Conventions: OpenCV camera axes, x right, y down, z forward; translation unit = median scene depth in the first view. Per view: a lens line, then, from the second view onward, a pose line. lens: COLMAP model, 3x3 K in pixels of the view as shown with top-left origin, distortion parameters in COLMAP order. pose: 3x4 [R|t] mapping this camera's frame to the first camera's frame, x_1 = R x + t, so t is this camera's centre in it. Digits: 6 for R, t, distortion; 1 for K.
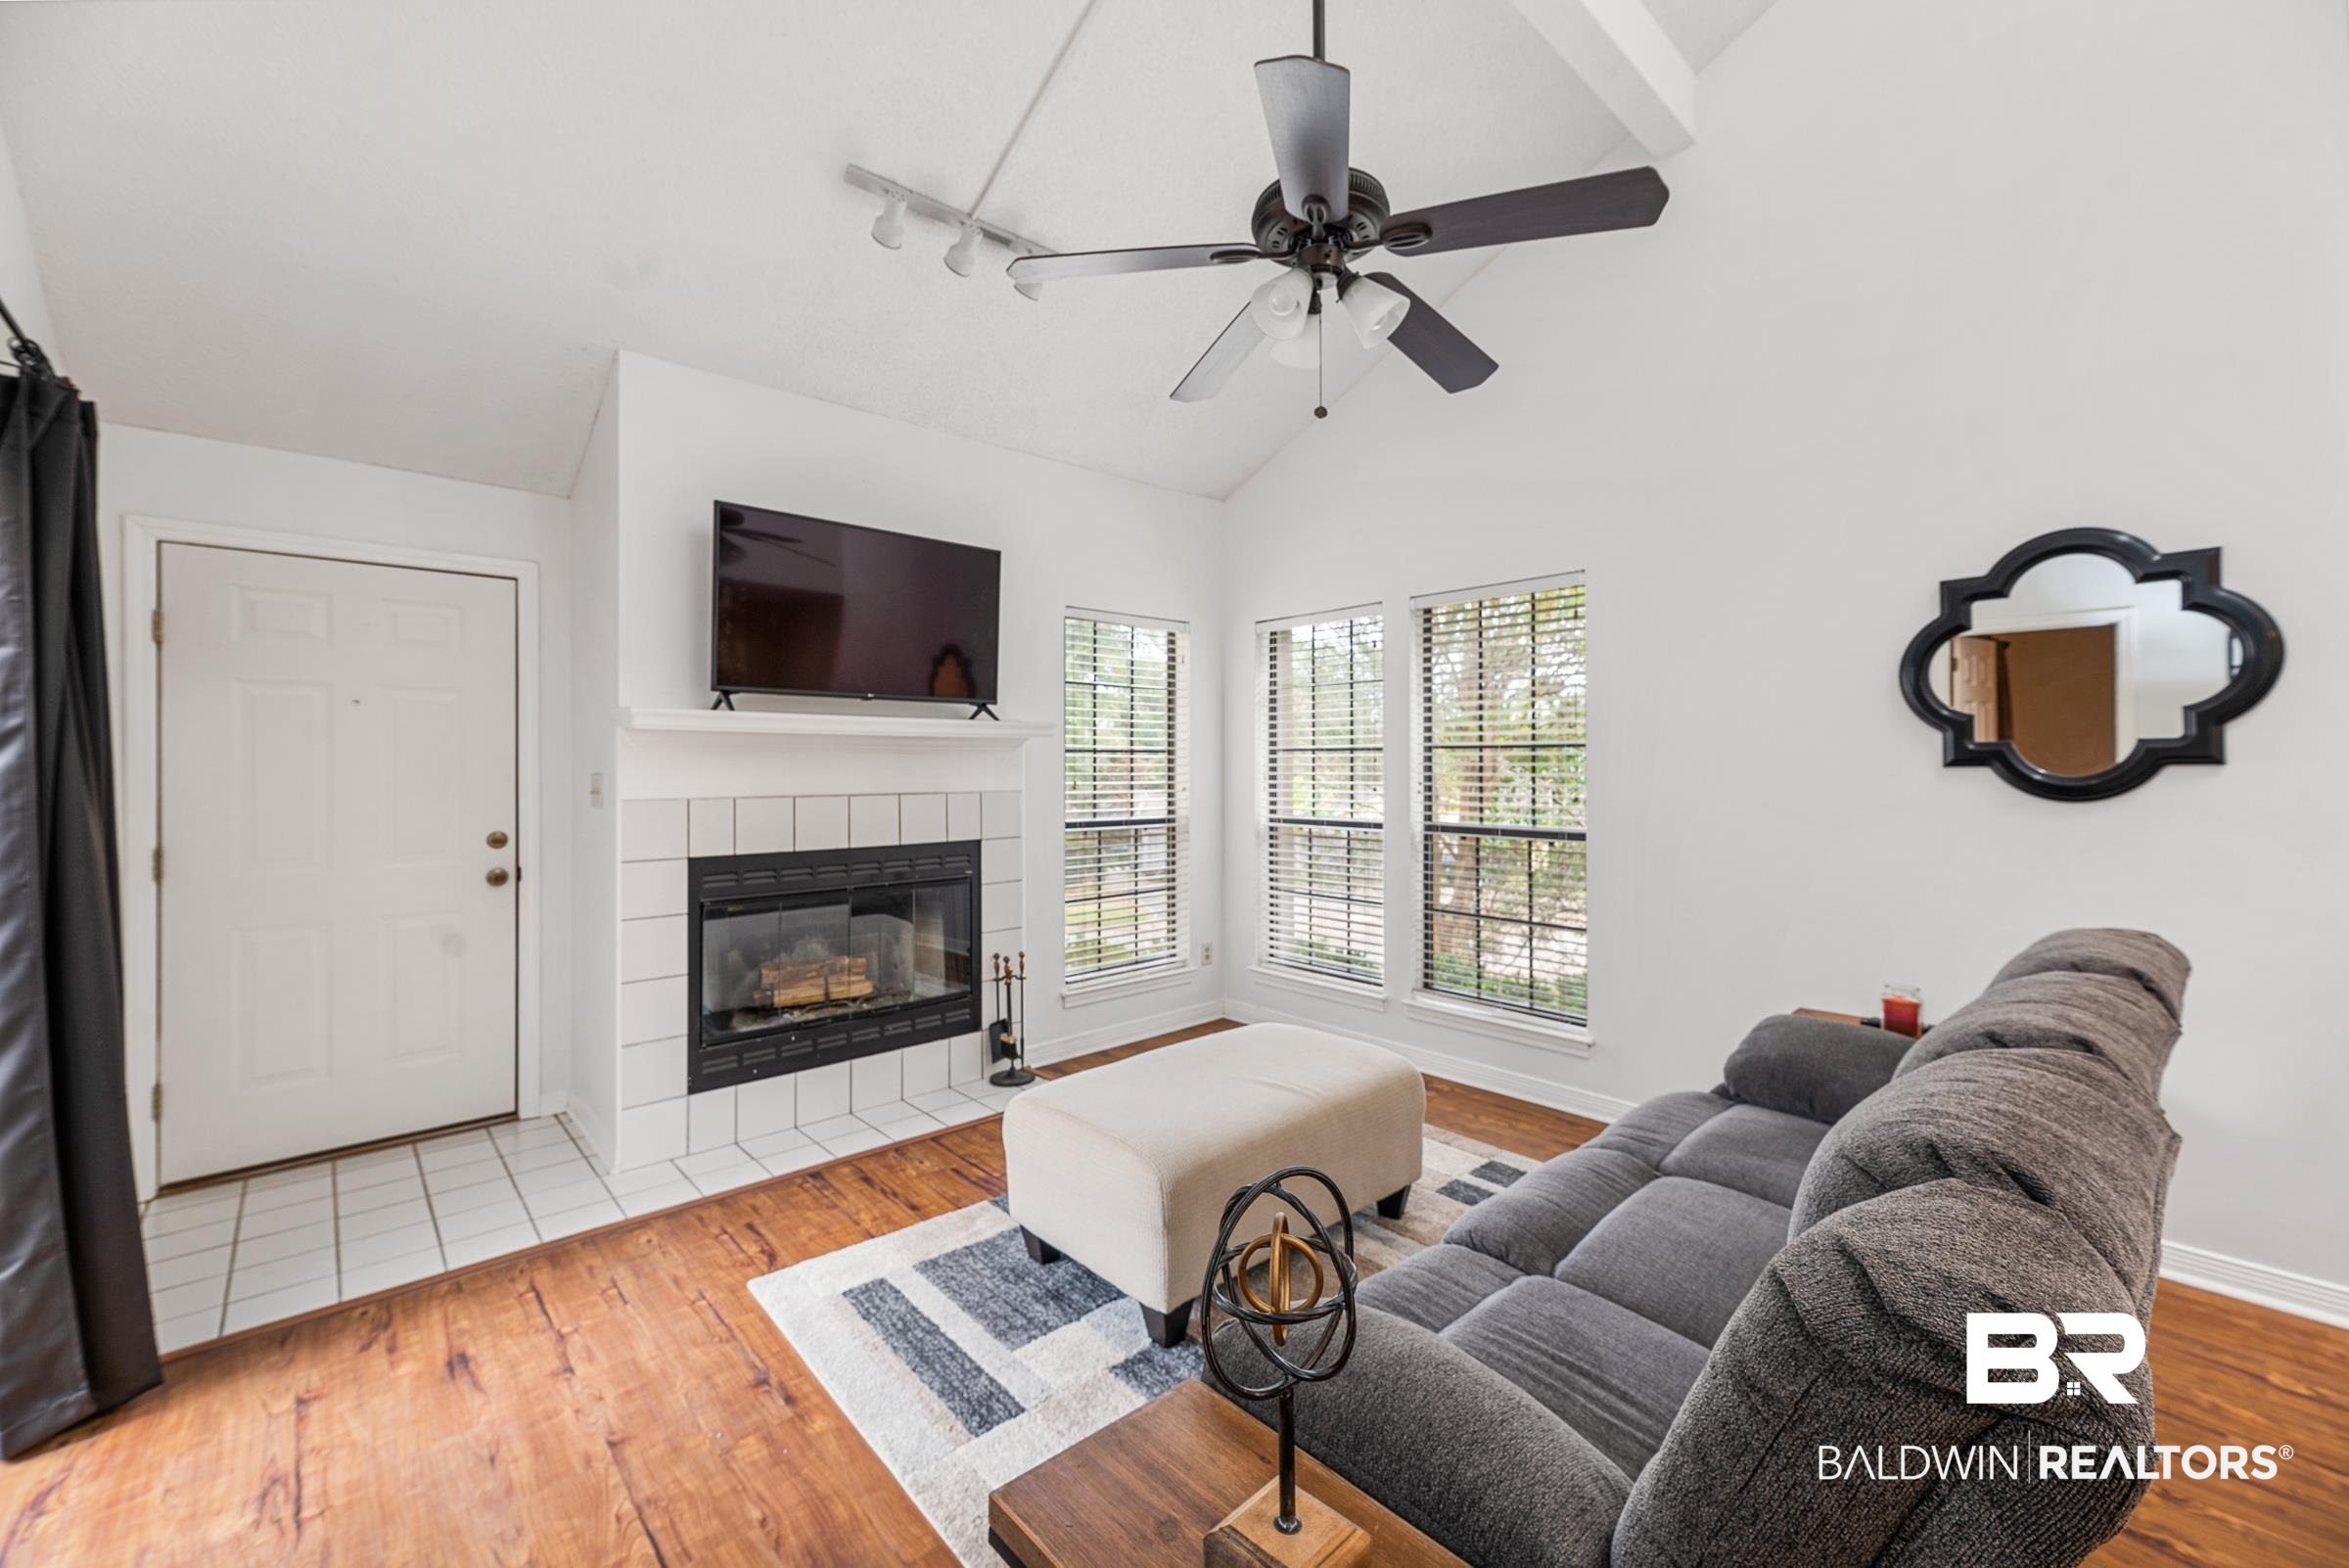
lens RADIAL K [[947.5, 0, 1162.3], [0, 947.5, 760.7], [0, 0, 1]] dist [0.006036, -0.001033]
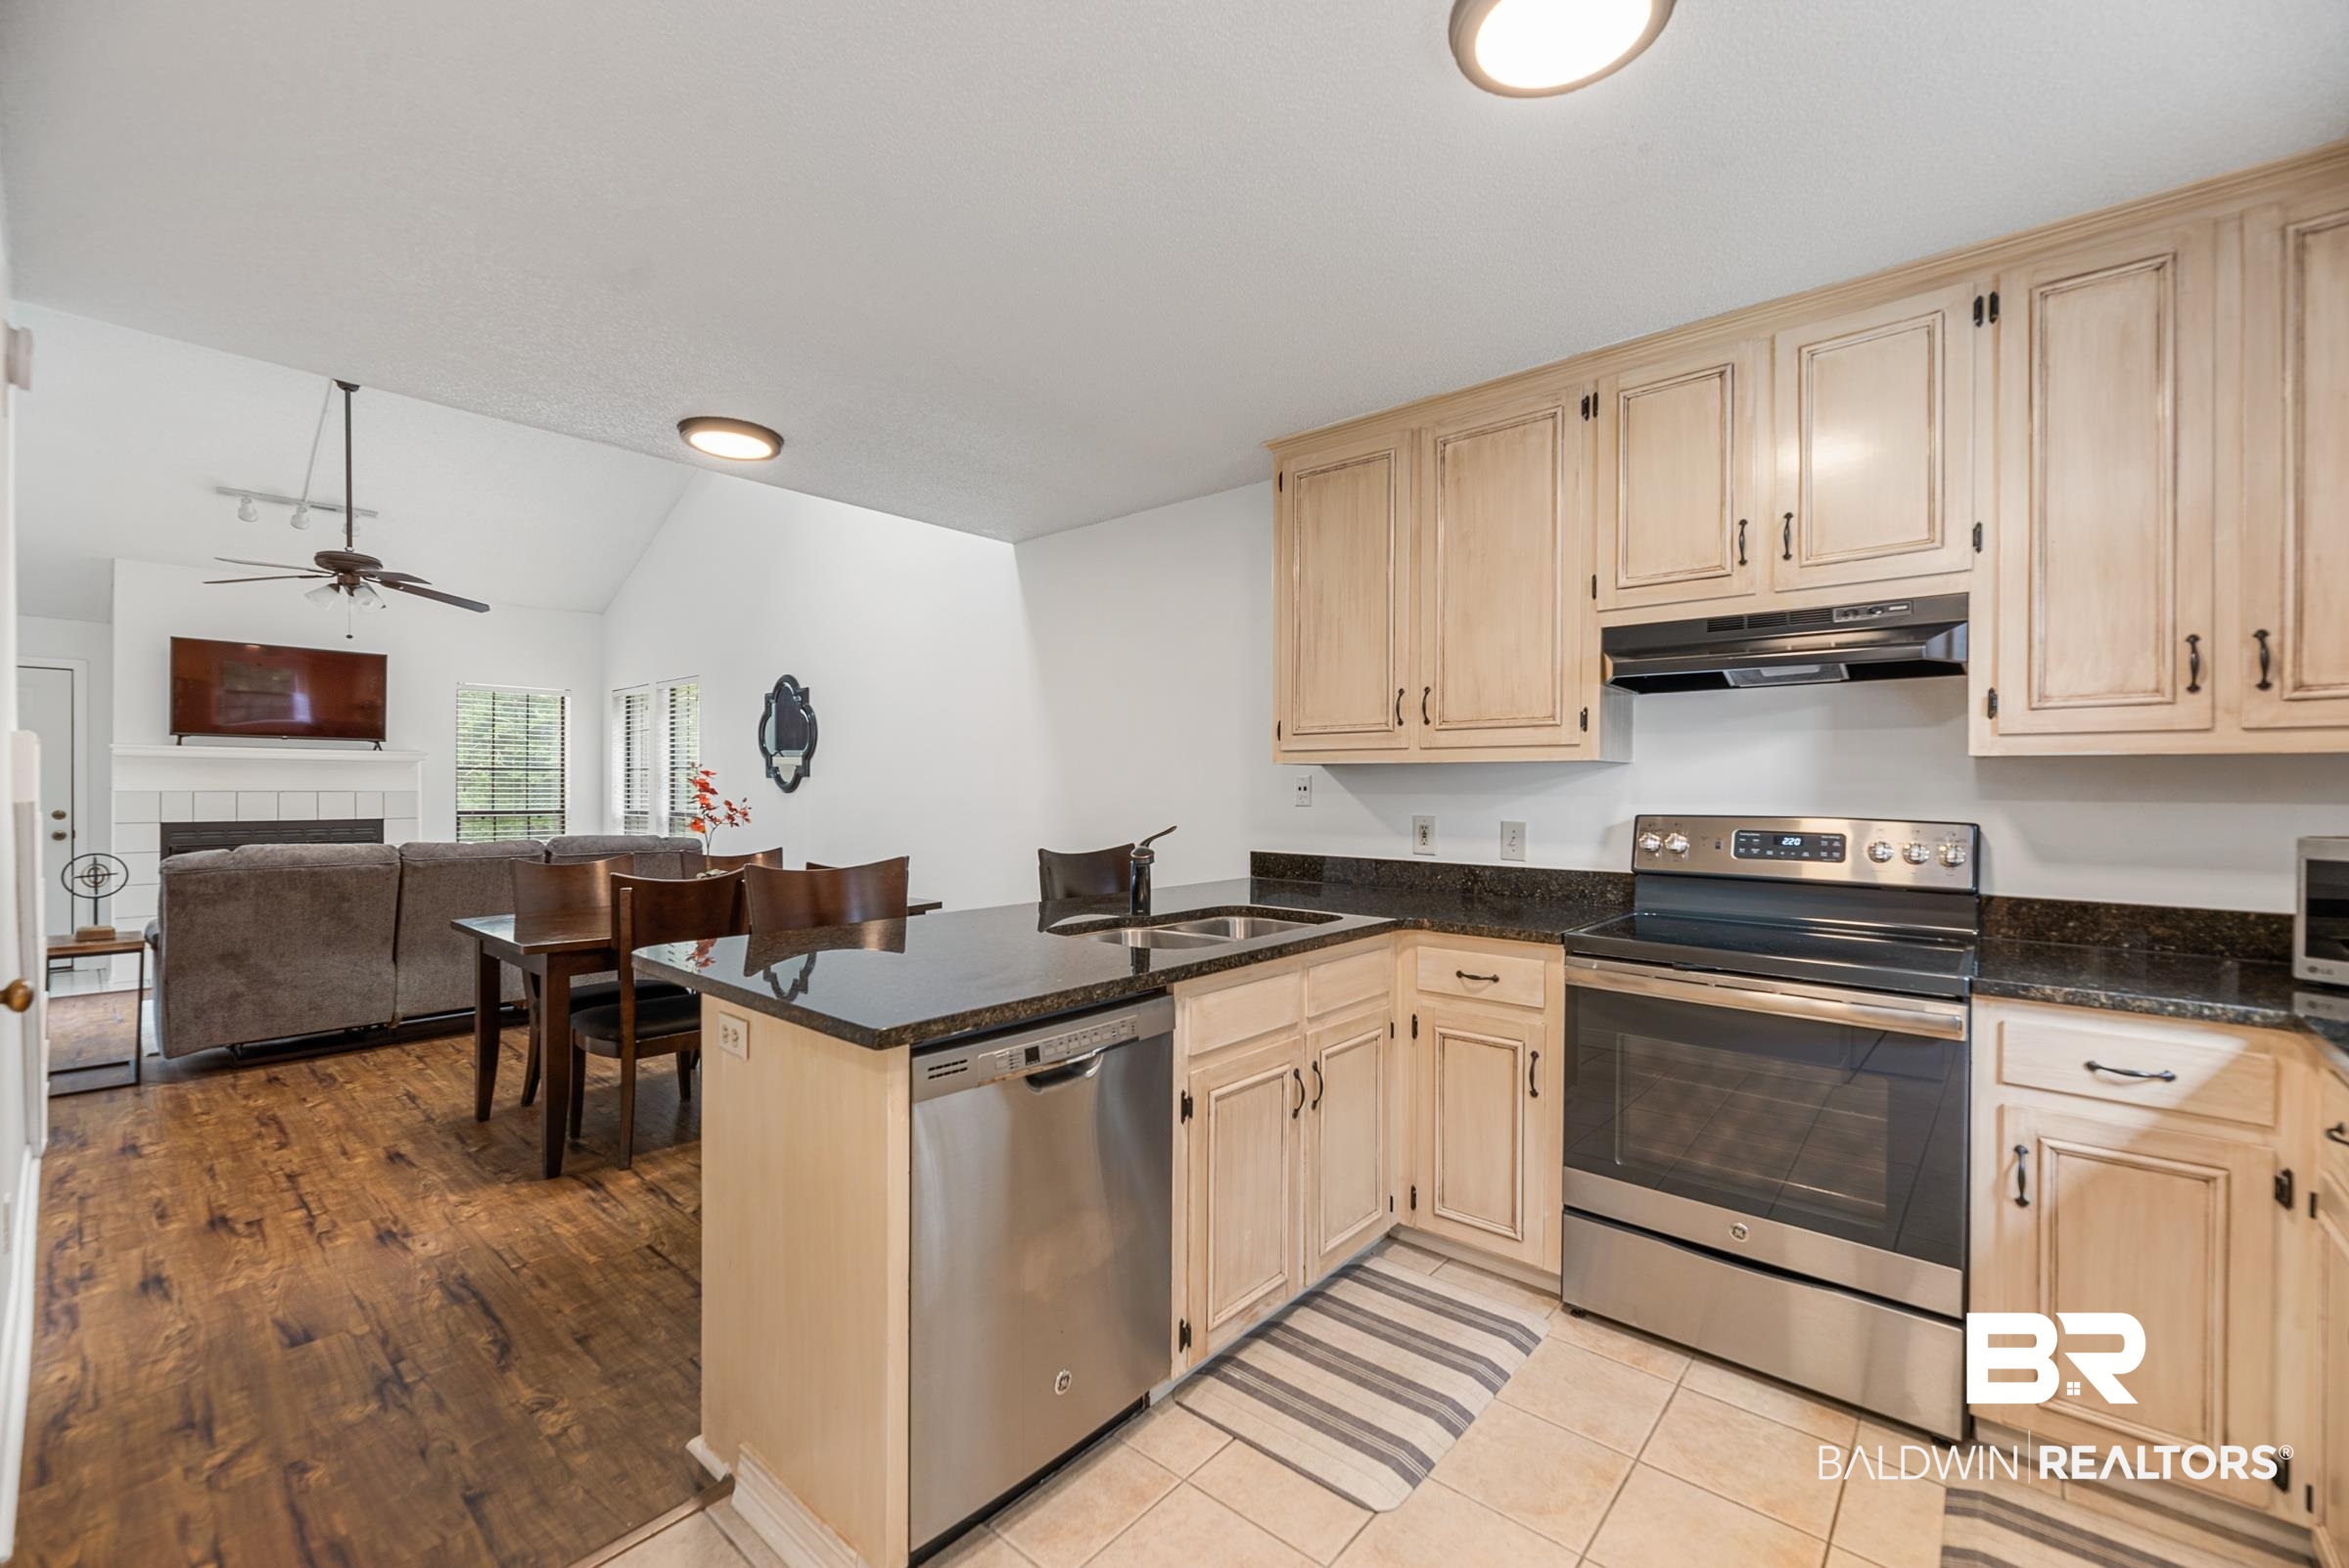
lens RADIAL K [[947.5, 0, 1195.7], [0, 947.5, 790.8], [0, 0, 1]] dist [0.006036, -0.001033]
pose [[0.992647, -0.001892, 0.121030, 0.657968], [0.000543, 0.999937, 0.011176, 0.009260], [-0.121044, -0.011028, 0.992586, -0.571007]]
